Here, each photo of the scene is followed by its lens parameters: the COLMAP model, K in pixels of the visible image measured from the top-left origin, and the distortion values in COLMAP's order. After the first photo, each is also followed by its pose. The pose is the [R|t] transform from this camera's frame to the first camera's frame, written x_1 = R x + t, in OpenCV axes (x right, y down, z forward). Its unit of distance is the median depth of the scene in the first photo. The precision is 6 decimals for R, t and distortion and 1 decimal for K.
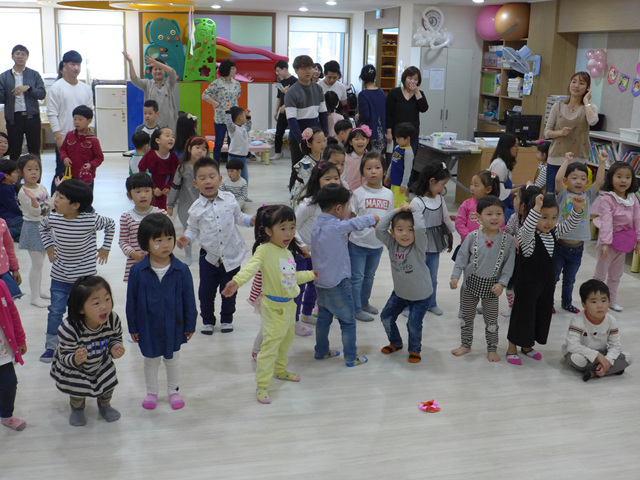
lens RADIAL K [[748.2, 0, 319.2], [0, 748.2, 239.1], [0, 0, 1]] dist [-0.052283, 0.000000]
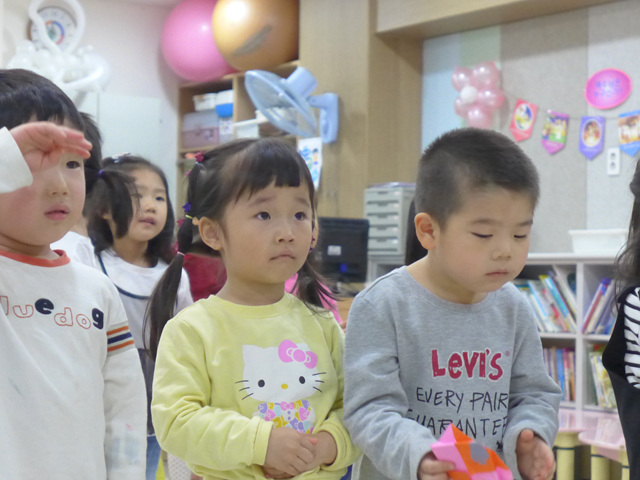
lens RADIAL K [[1671.5, 0, 319.4], [0, 1671.5, 240.5], [0, 0, 1]] dist [0.253045, 0.000000]
pose [[0.940789, -0.014482, 0.338683, -0.022658], [0.099886, 0.966574, -0.236132, 0.045048], [-0.323942, 0.255980, 0.910788, 0.180699]]
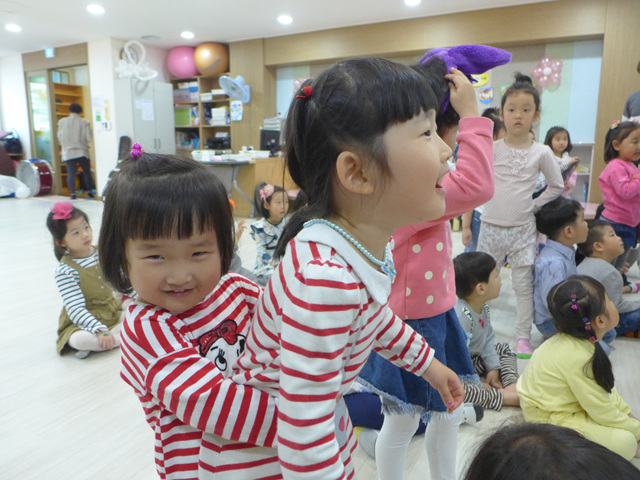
lens RADIAL K [[487.7, 0, 321.8], [0, 487.7, 239.8], [0, 0, 1]] dist [0.005846, 0.005256]
pose [[0.725594, -0.160352, 0.669179, -0.176777], [0.179673, 0.982884, 0.040703, -0.013917], [-0.664252, 0.090700, 0.741986, 0.350472]]
